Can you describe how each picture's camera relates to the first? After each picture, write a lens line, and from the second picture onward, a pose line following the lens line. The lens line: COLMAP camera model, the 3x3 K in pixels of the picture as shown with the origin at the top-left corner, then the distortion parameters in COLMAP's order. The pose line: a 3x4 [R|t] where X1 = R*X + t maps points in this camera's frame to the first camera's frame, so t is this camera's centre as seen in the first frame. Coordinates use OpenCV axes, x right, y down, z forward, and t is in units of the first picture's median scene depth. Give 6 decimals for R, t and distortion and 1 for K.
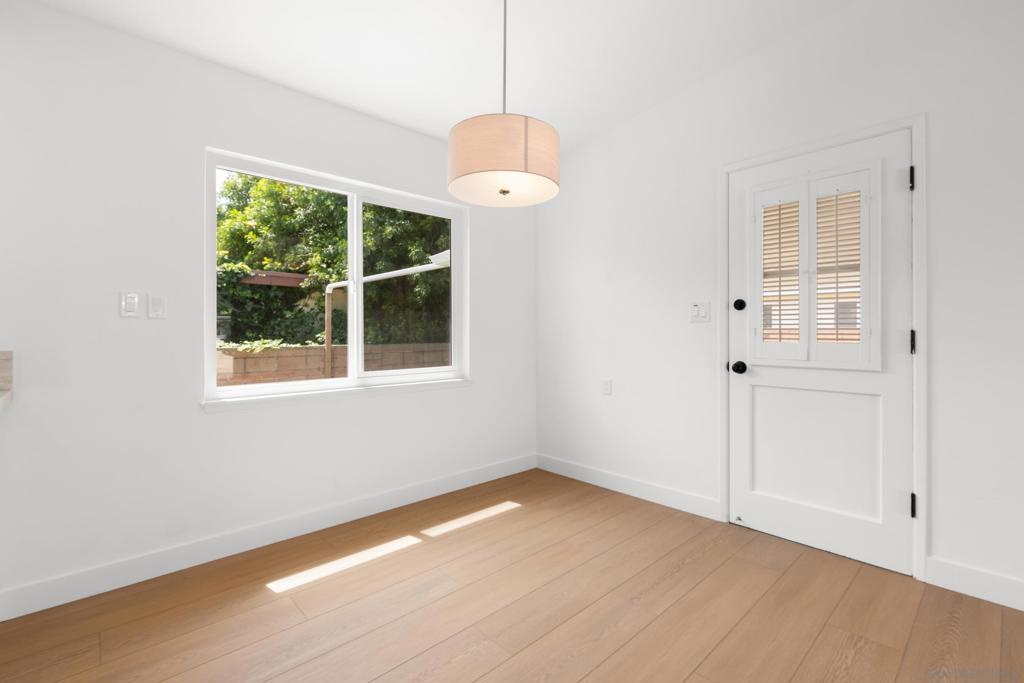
lens RADIAL K [[463.4, 0, 509.3], [0, 463.4, 332.2], [0, 0, 1]] dist [0.002098, -0.000047]
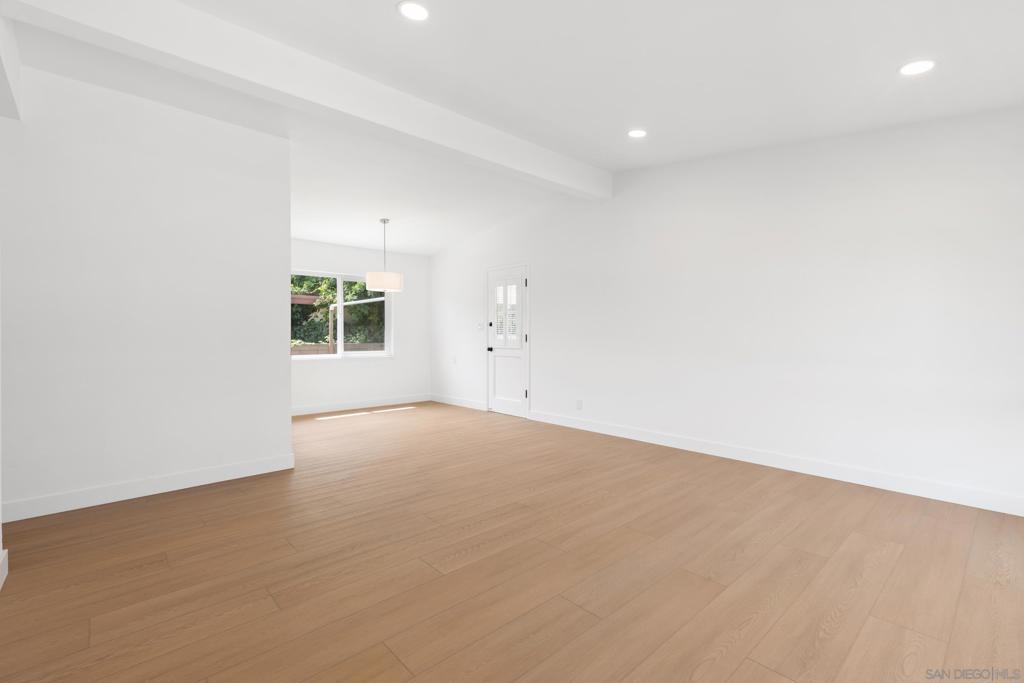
lens RADIAL K [[463.4, 0, 509.3], [0, 463.4, 332.2], [0, 0, 1]] dist [0.002098, -0.000047]
pose [[0.999904, -0.003540, -0.013426, 0.555989], [0.003496, 0.999988, -0.003323, -0.005114], [0.013437, 0.003275, 0.999904, -1.339480]]
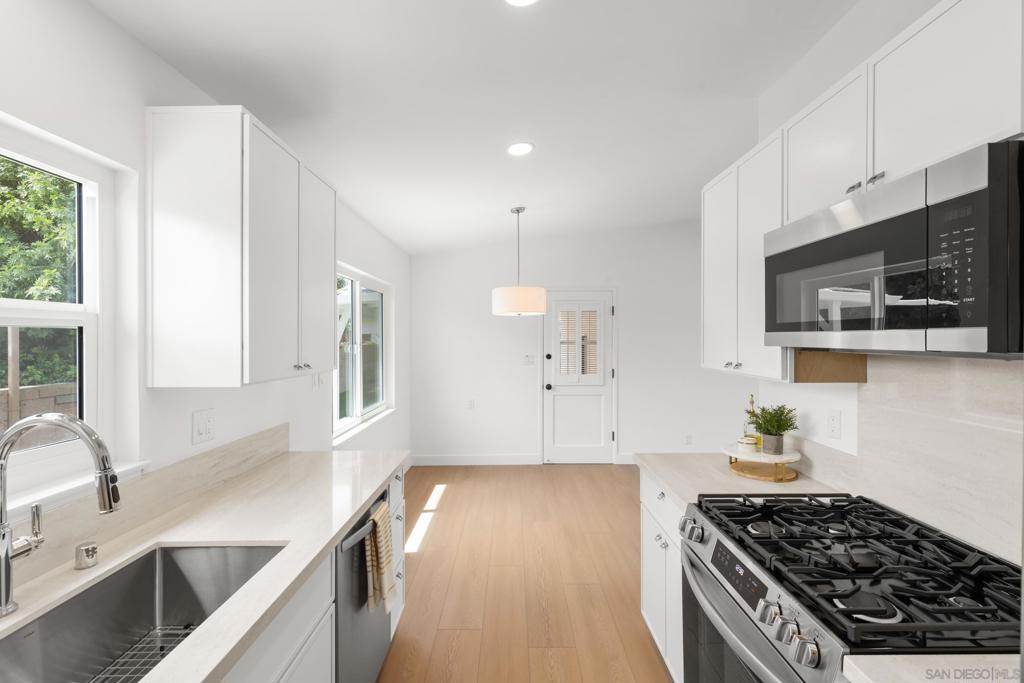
lens RADIAL K [[456.2, 0, 518.4], [0, 456.2, 338.7], [0, 0, 1]] dist [0.001599, 0.000236]
pose [[0.673224, -0.005309, 0.739419, -0.952844], [0.002006, 0.999984, 0.005354, -0.130329], [-0.739436, -0.002121, 0.673224, -0.227961]]
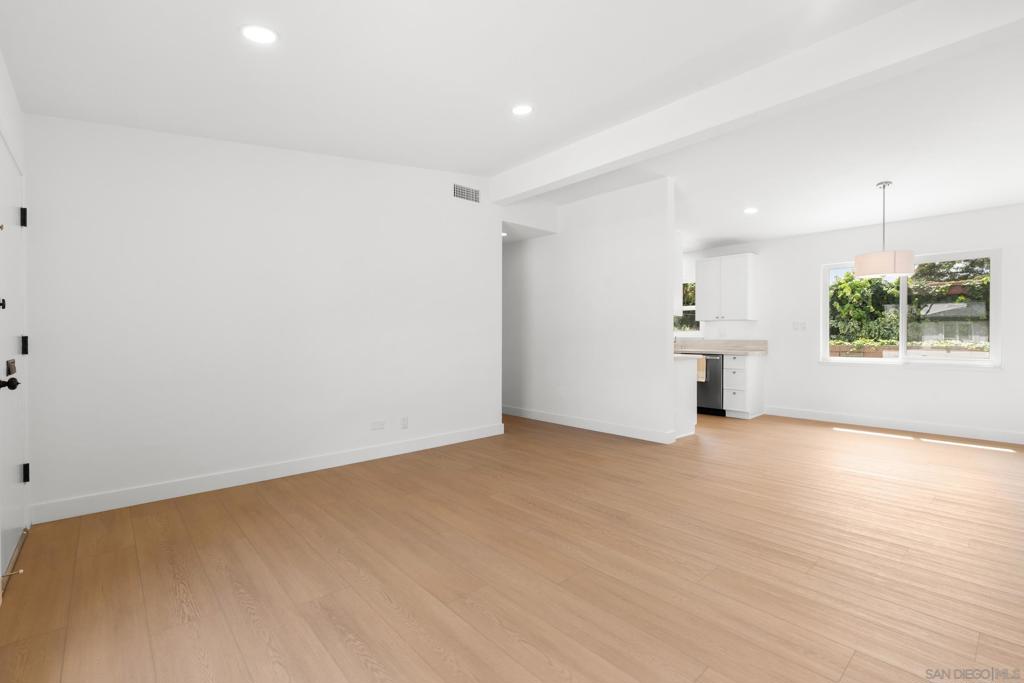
lens RADIAL K [[456.2, 0, 518.4], [0, 456.2, 338.7], [0, 0, 1]] dist [0.001599, 0.000236]
pose [[-0.026013, -0.003585, -0.999655, 1.505162], [0.013457, 0.999902, -0.003936, 0.002908], [0.999571, -0.013554, -0.025962, -0.522920]]
